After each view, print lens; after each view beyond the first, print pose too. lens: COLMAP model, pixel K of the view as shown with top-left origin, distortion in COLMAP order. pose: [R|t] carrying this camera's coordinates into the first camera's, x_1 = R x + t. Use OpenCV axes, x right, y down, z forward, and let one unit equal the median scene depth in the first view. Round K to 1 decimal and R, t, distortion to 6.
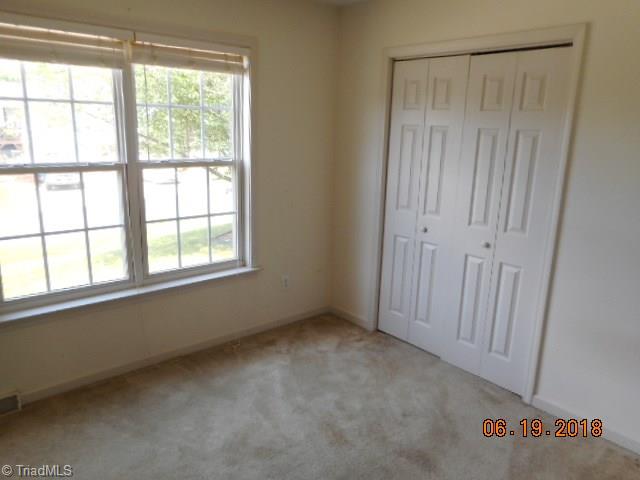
lens RADIAL K [[479.5, 0, 320.0], [0, 479.5, 240.0], [0, 0, 1]] dist [0.035332, -0.001727]
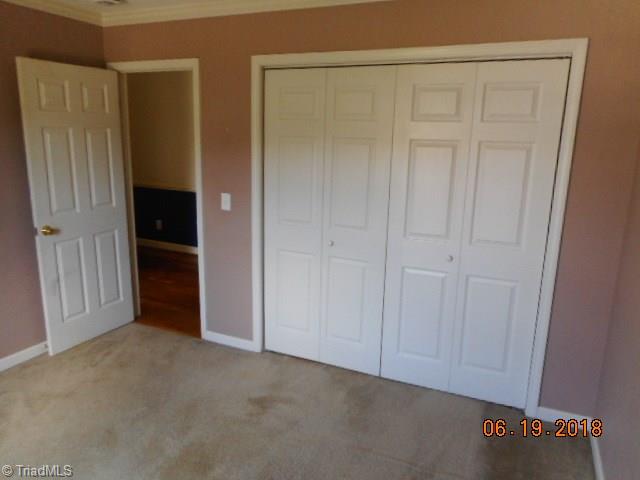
lens RADIAL K [[449.7, 0, 342.1], [0, 449.7, 229.6], [0, 0, 1]] dist [0.005645, 0.000571]
pose [[0.893256, -0.110278, 0.435812, -0.227907], [0.120219, 0.992736, 0.004798, -0.074966], [-0.433176, 0.048107, 0.900025, 0.260080]]
